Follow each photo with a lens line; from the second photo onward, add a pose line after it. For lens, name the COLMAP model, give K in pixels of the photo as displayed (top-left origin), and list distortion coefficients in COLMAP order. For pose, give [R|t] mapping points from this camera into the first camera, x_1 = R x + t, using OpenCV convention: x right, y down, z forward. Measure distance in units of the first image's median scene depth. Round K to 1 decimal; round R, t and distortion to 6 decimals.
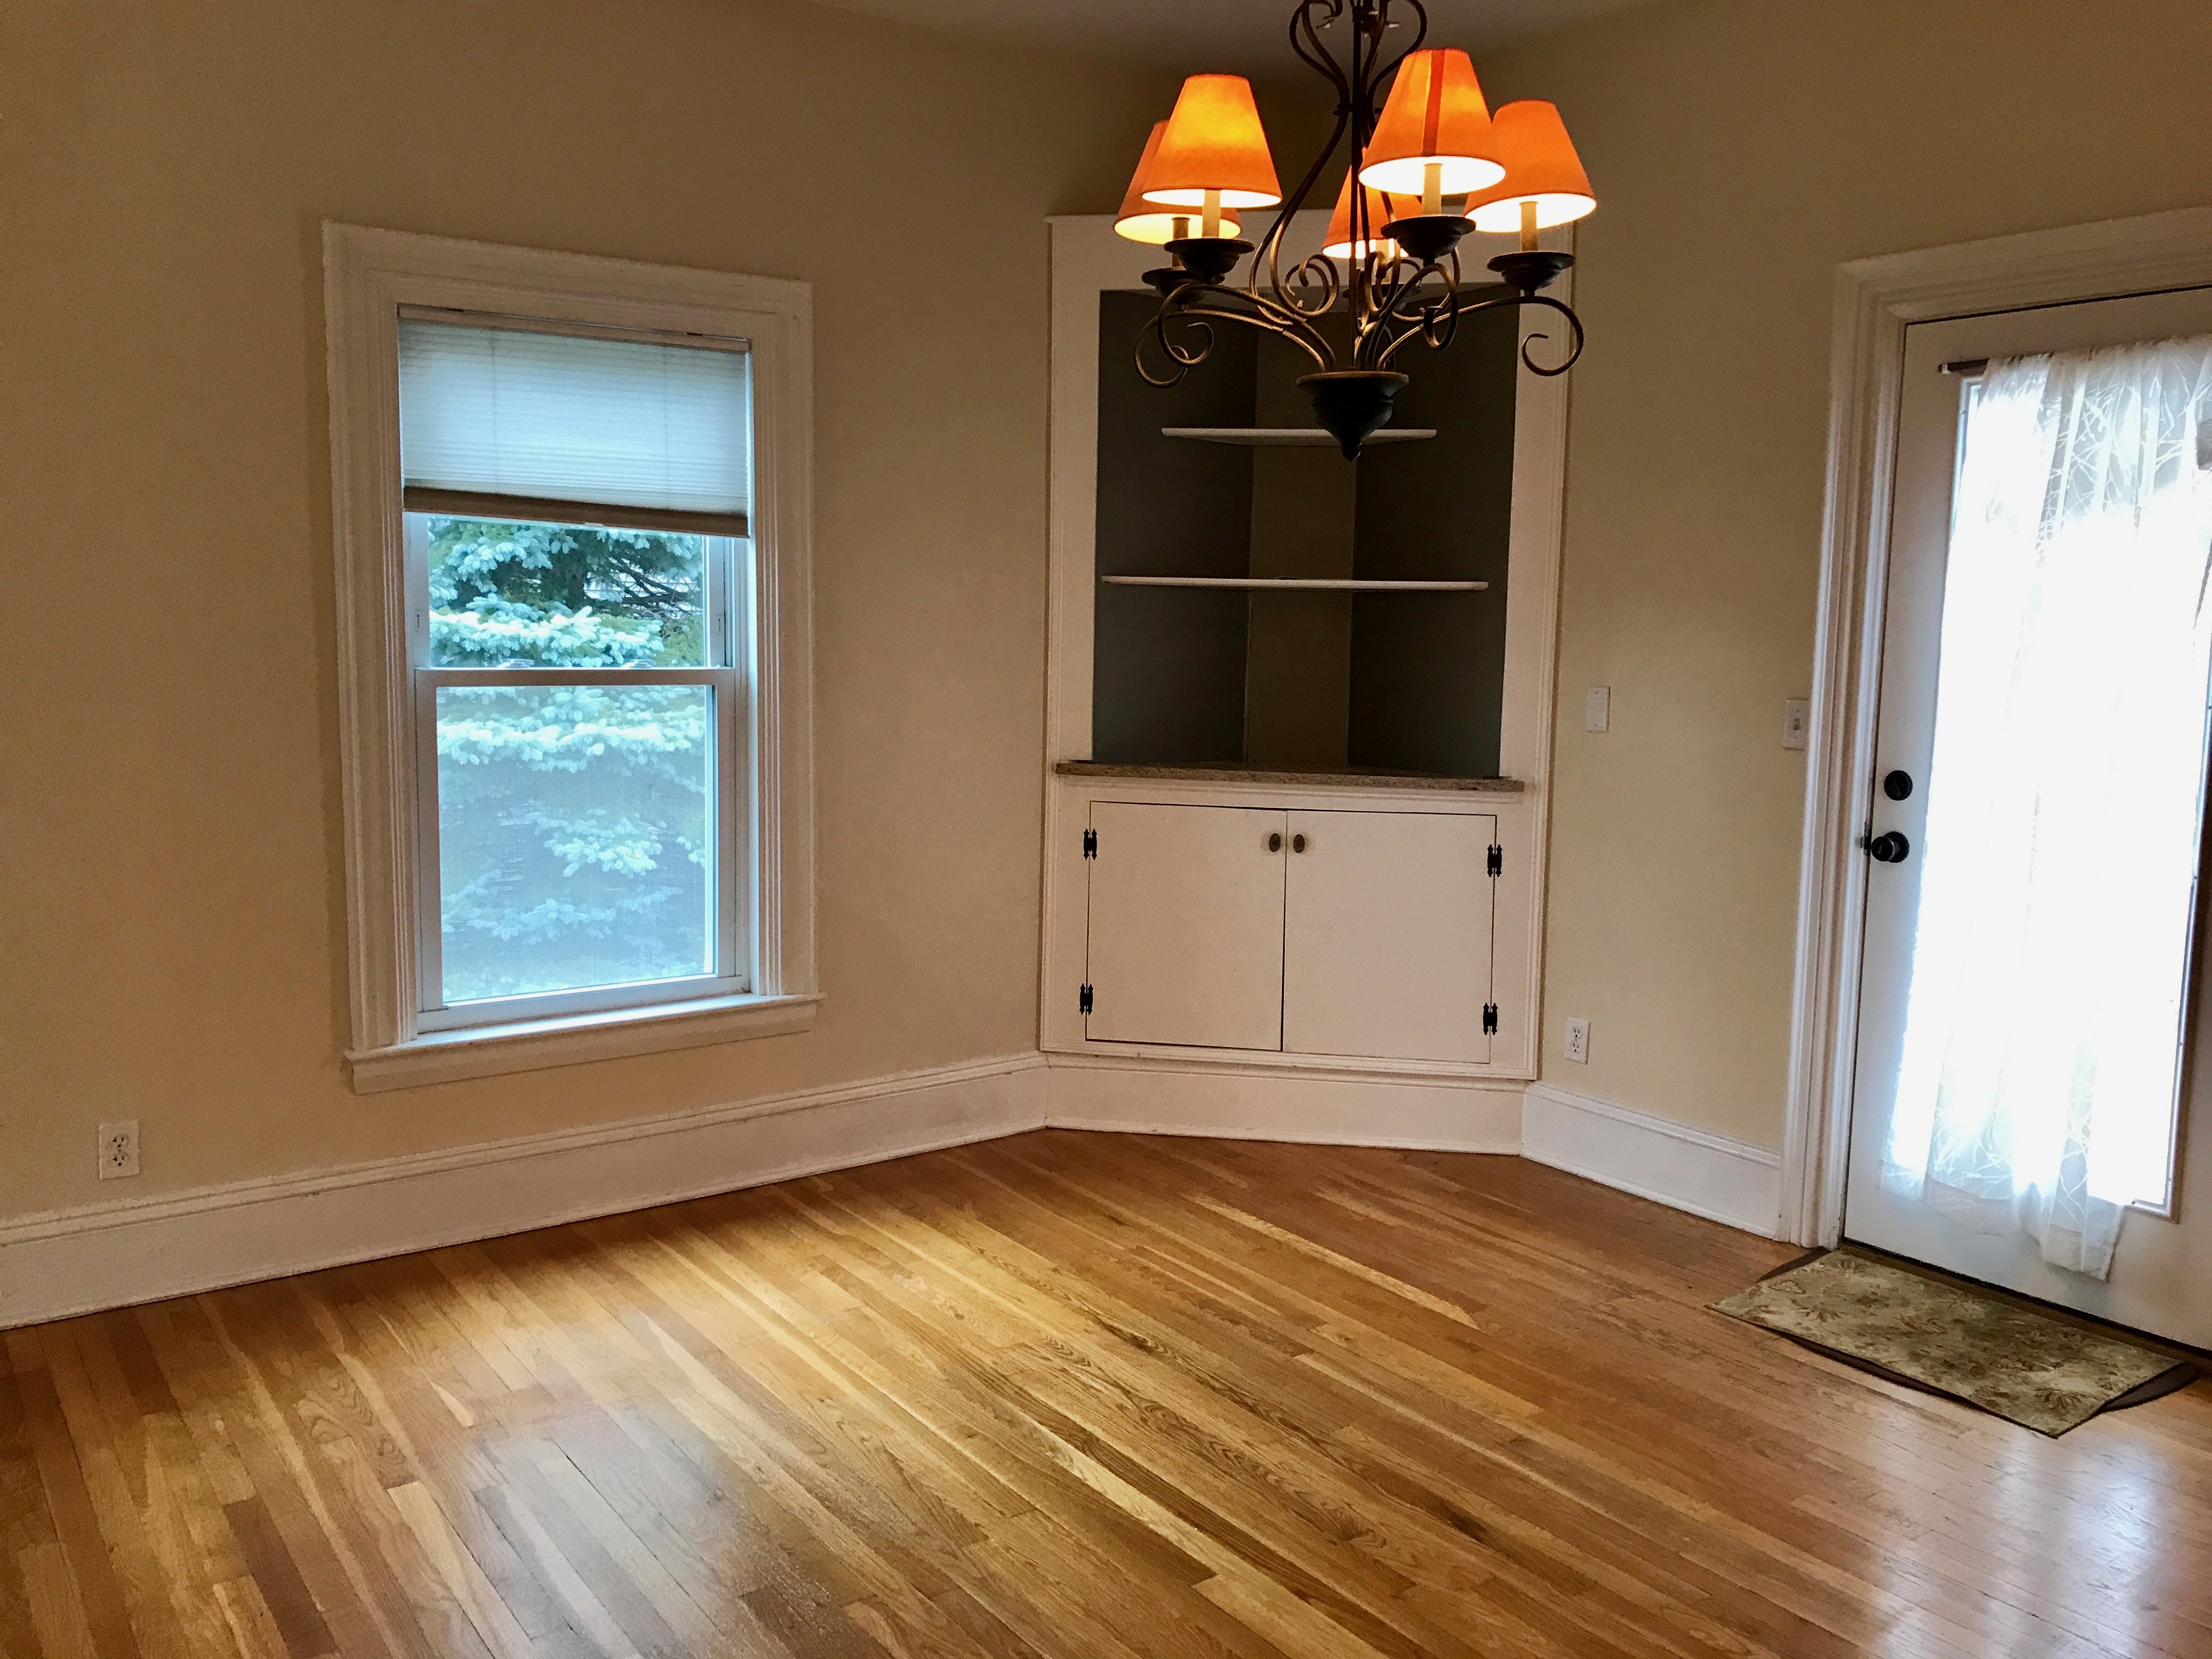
lens RADIAL K [[1833.5, 0, 1106.0], [0, 1833.5, 829.5], [0, 0, 1]] dist [0.013960, 0.015542]
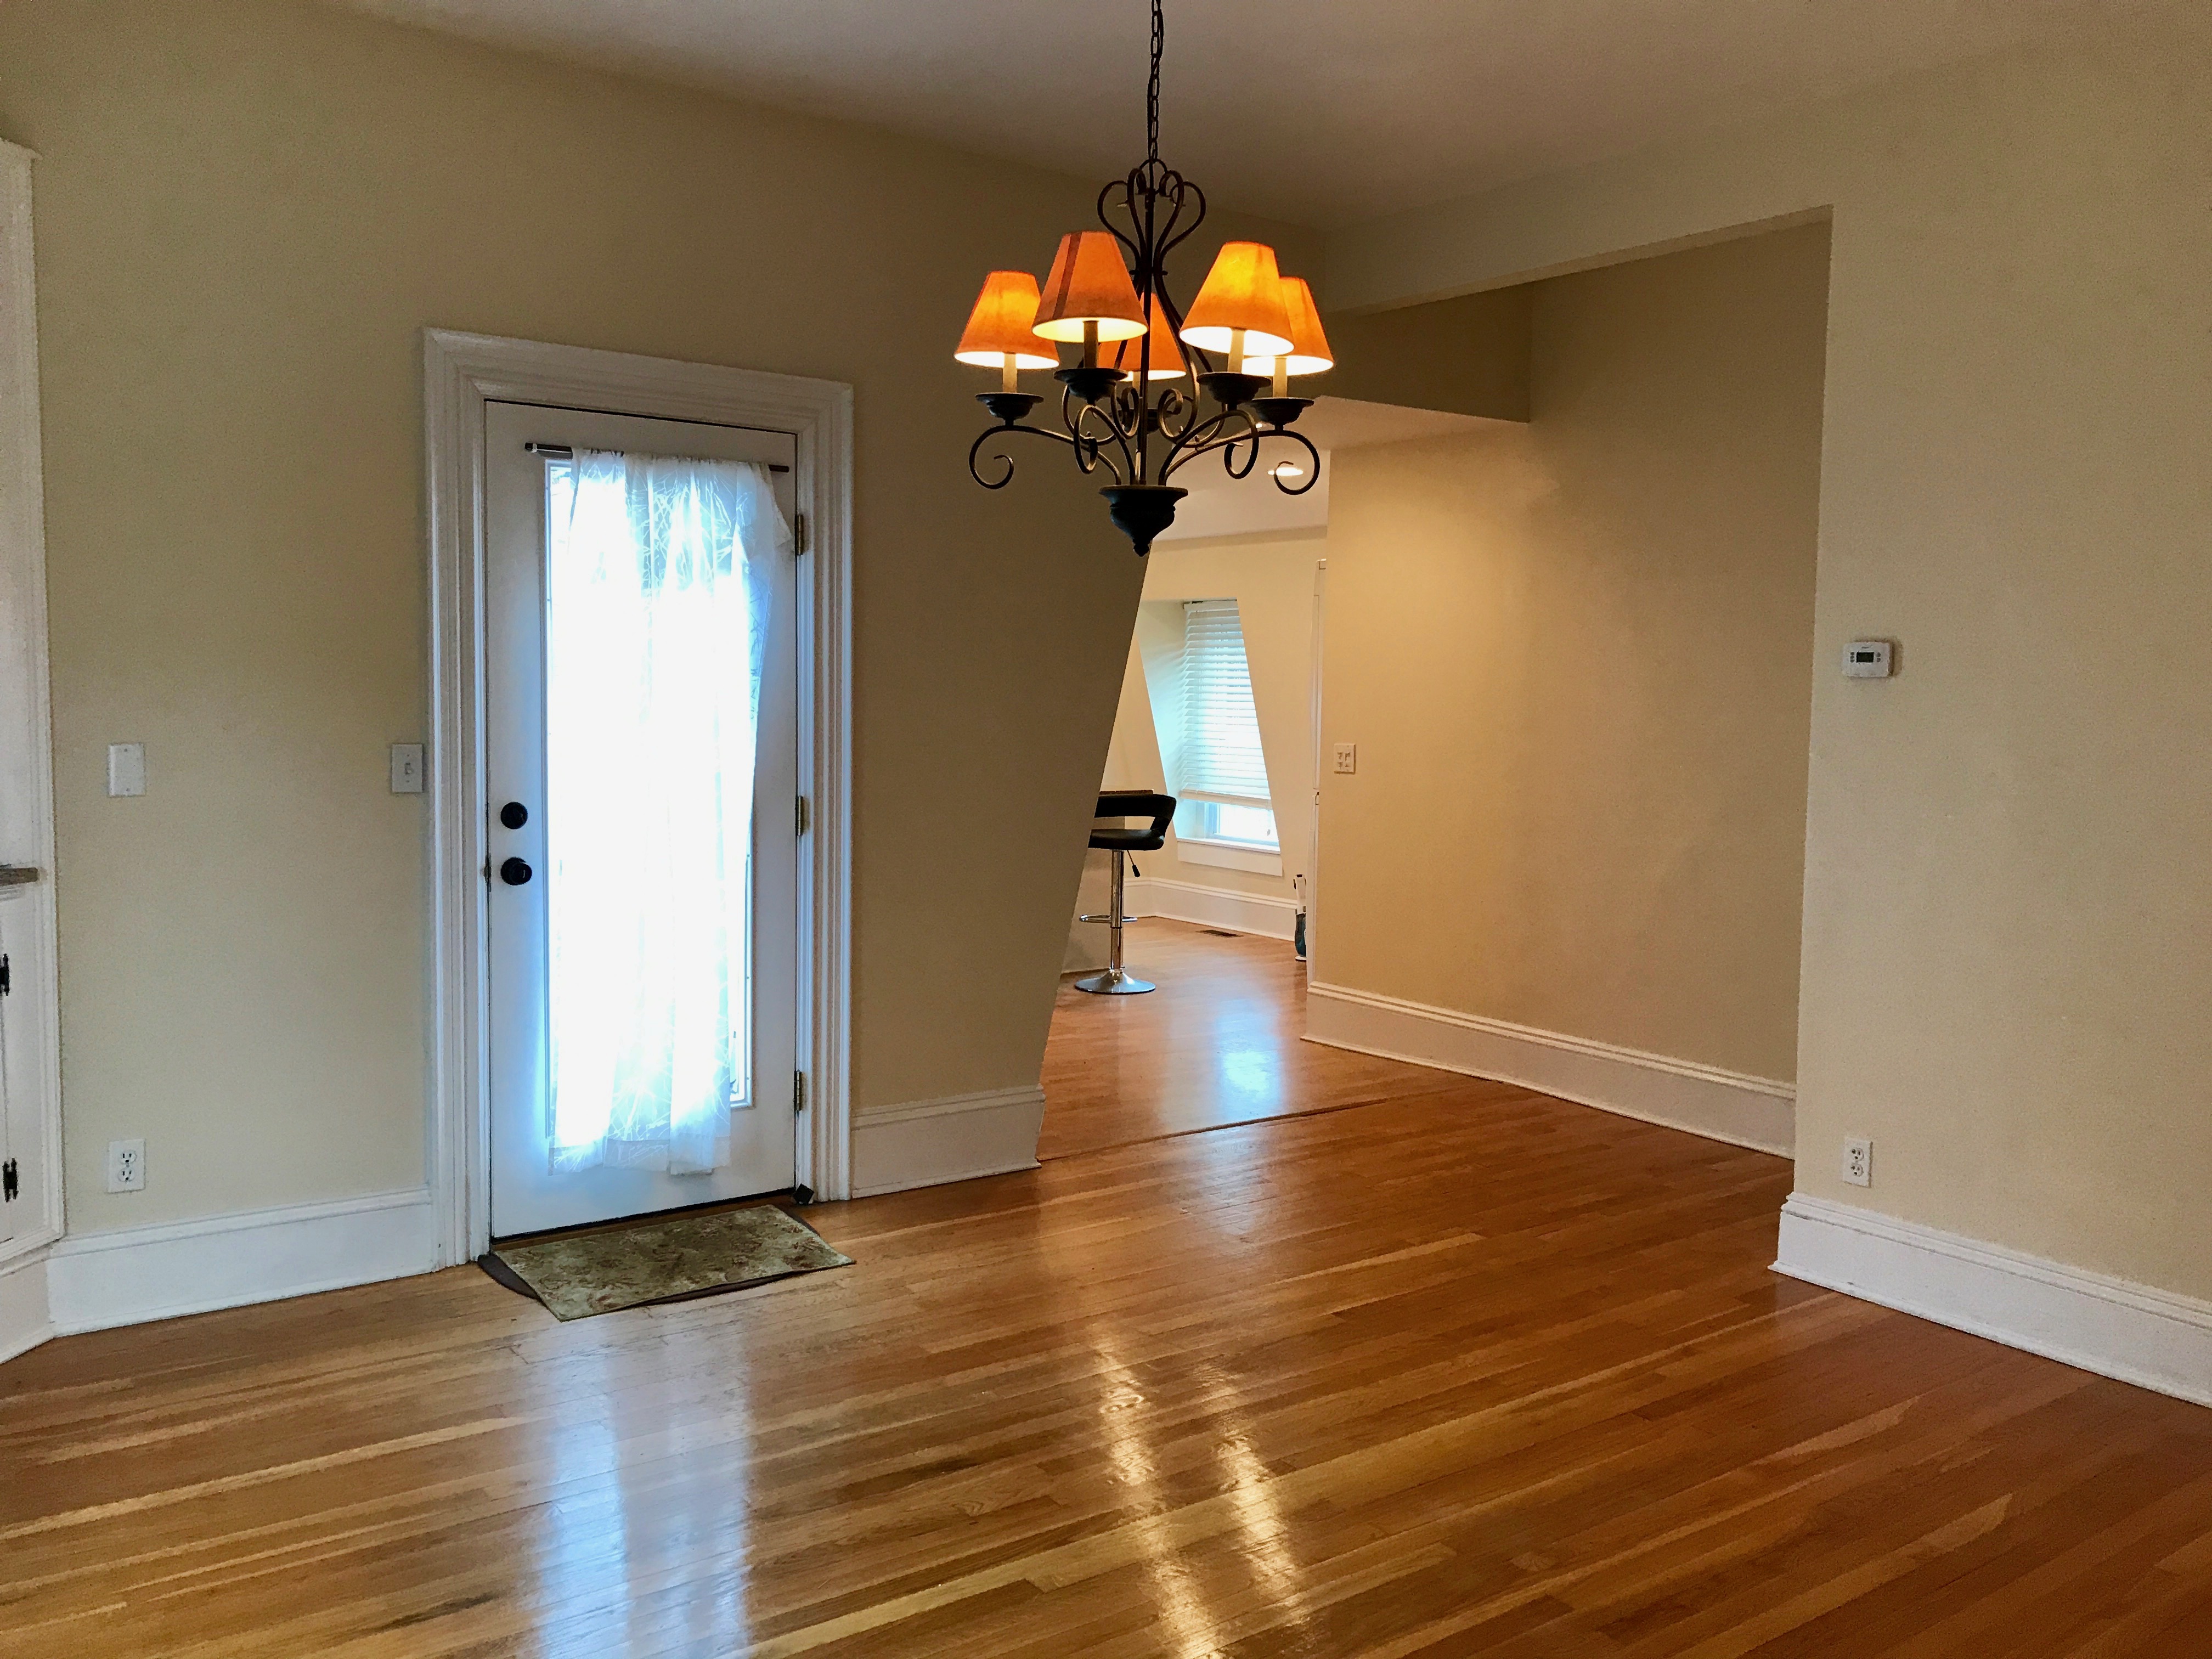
lens RADIAL K [[1833.5, 0, 1106.0], [0, 1833.5, 829.5], [0, 0, 1]] dist [0.013960, 0.015542]
pose [[-0.005204, -0.096720, 0.995298, -0.674292], [0.104294, 0.989831, 0.096734, -0.085355], [-0.994533, 0.104307, 0.004936, 0.637960]]
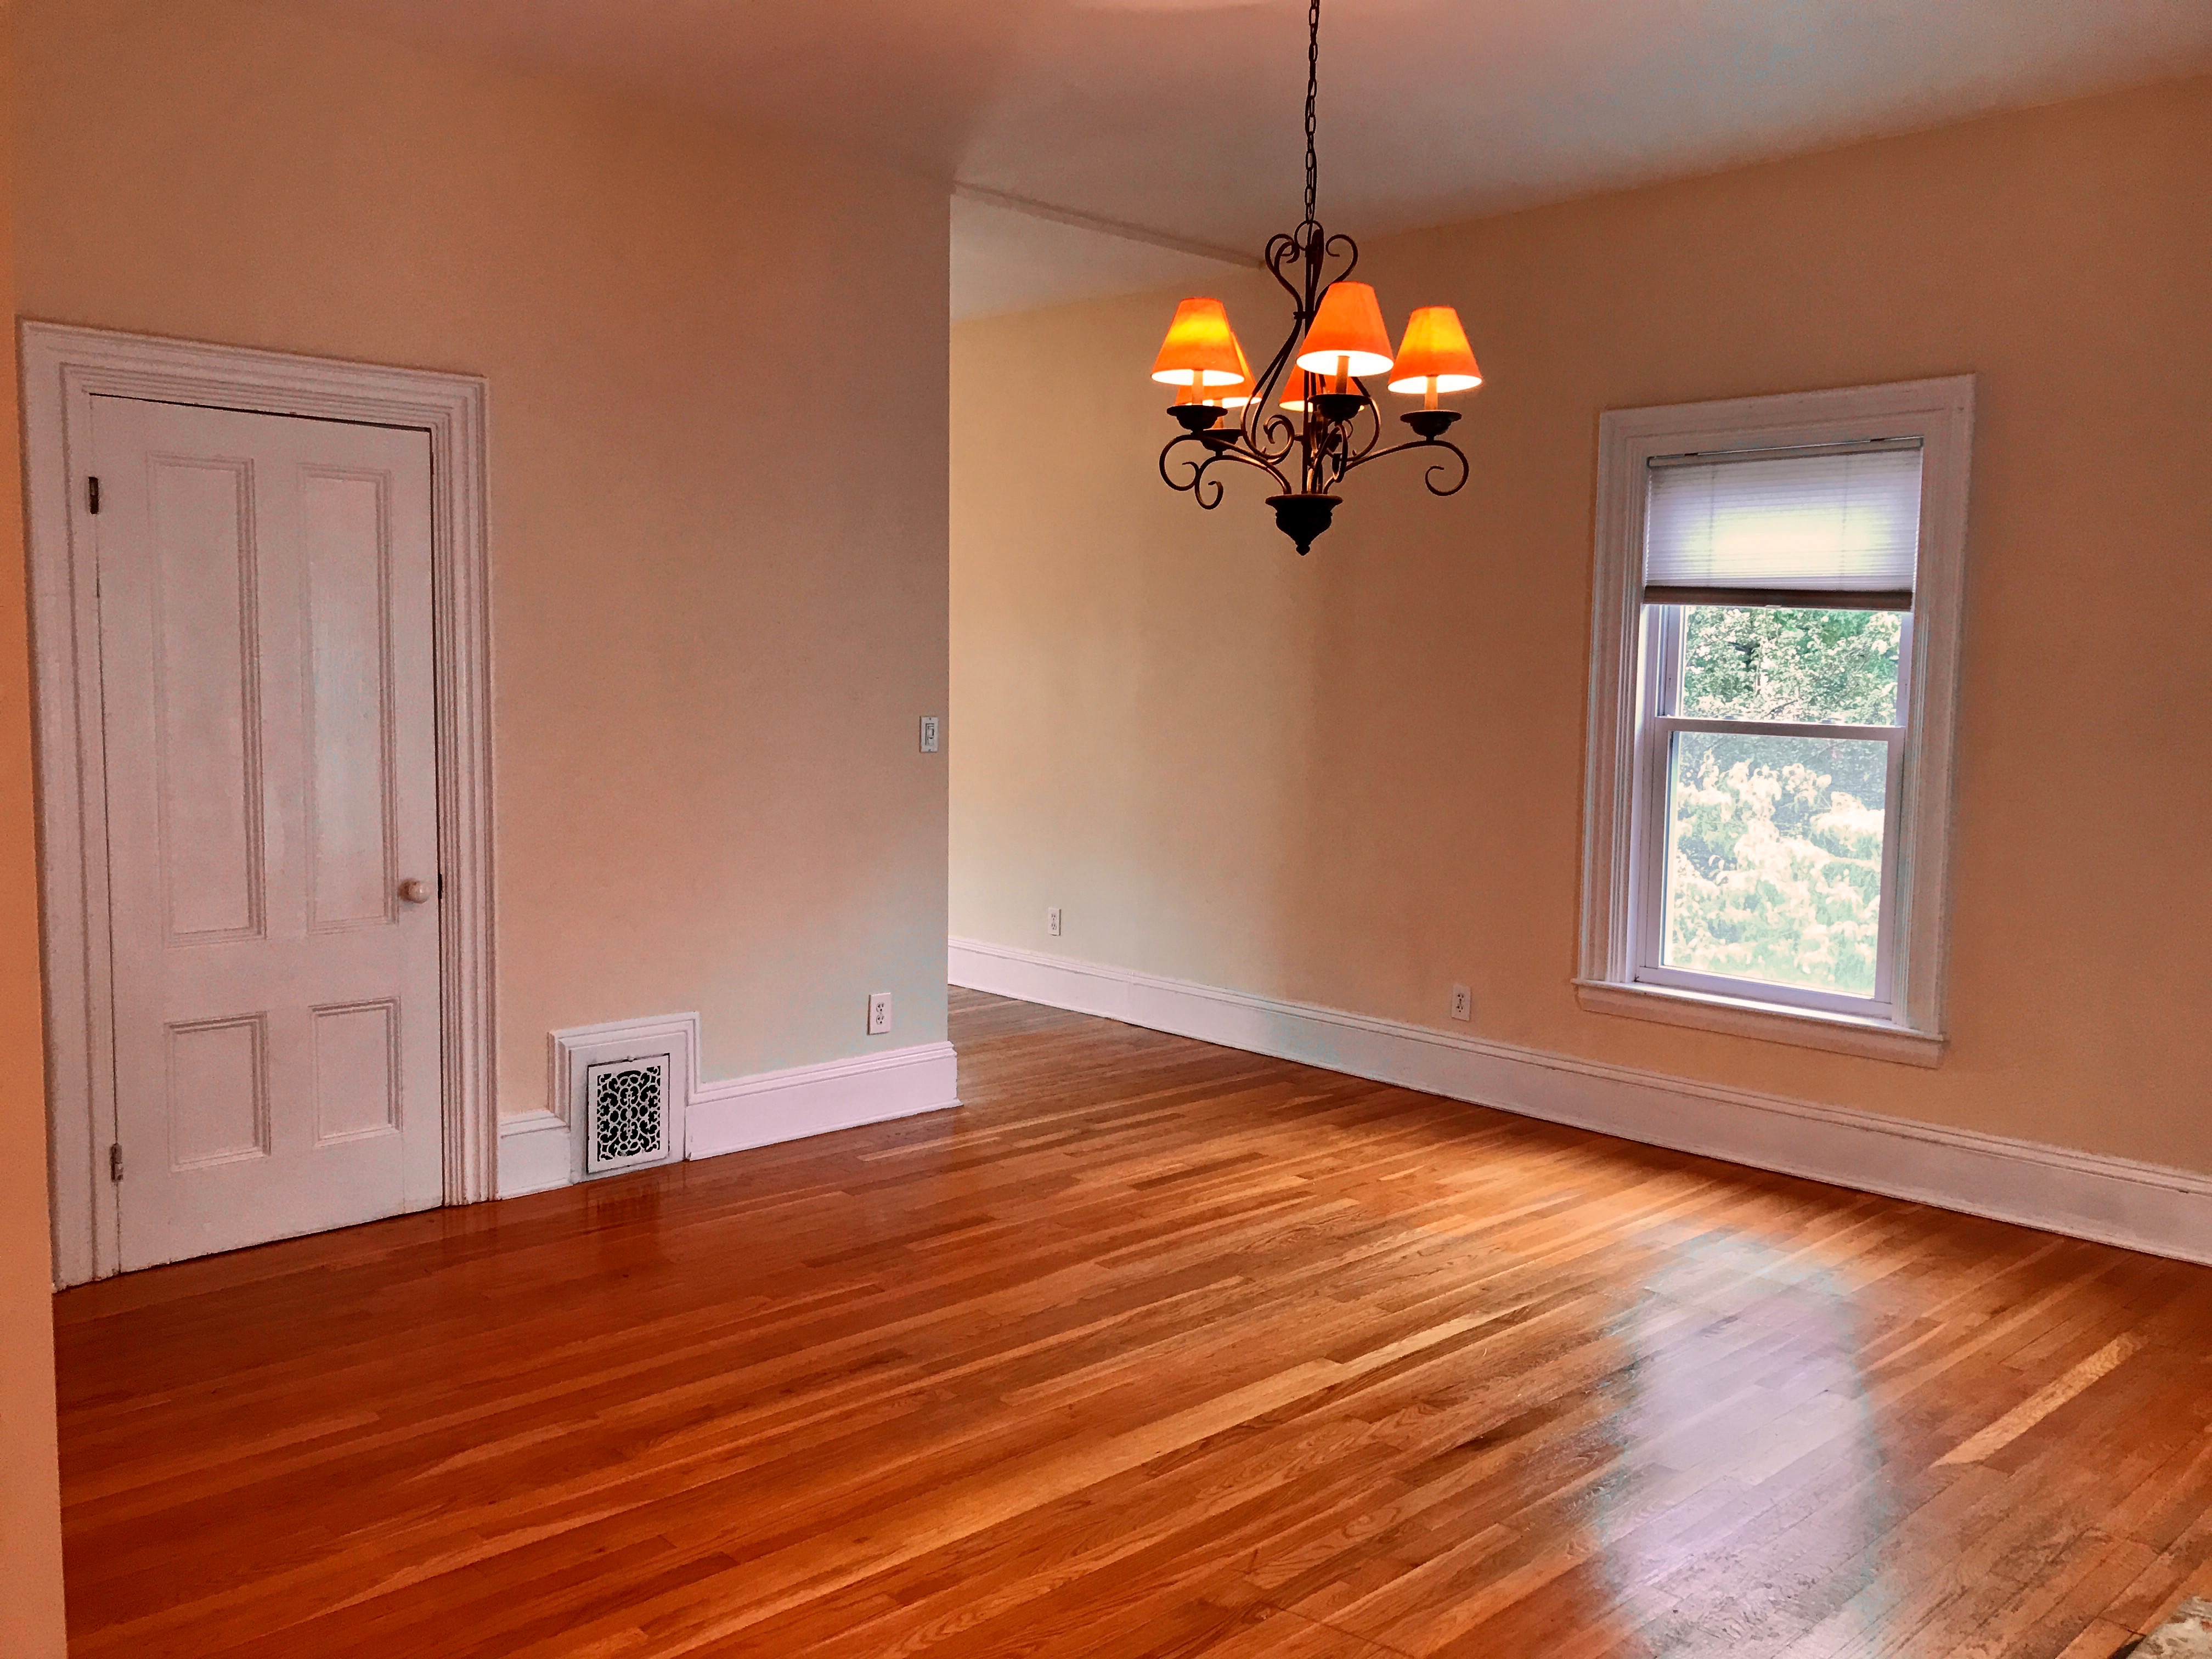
lens RADIAL K [[1833.5, 0, 1106.0], [0, 1833.5, 829.5], [0, 0, 1]] dist [0.013960, 0.015542]
pose [[0.138234, 0.080935, -0.987087, 0.950300], [-0.137582, 0.988561, 0.061789, -0.032097], [0.980797, 0.127264, 0.147788, 0.408374]]
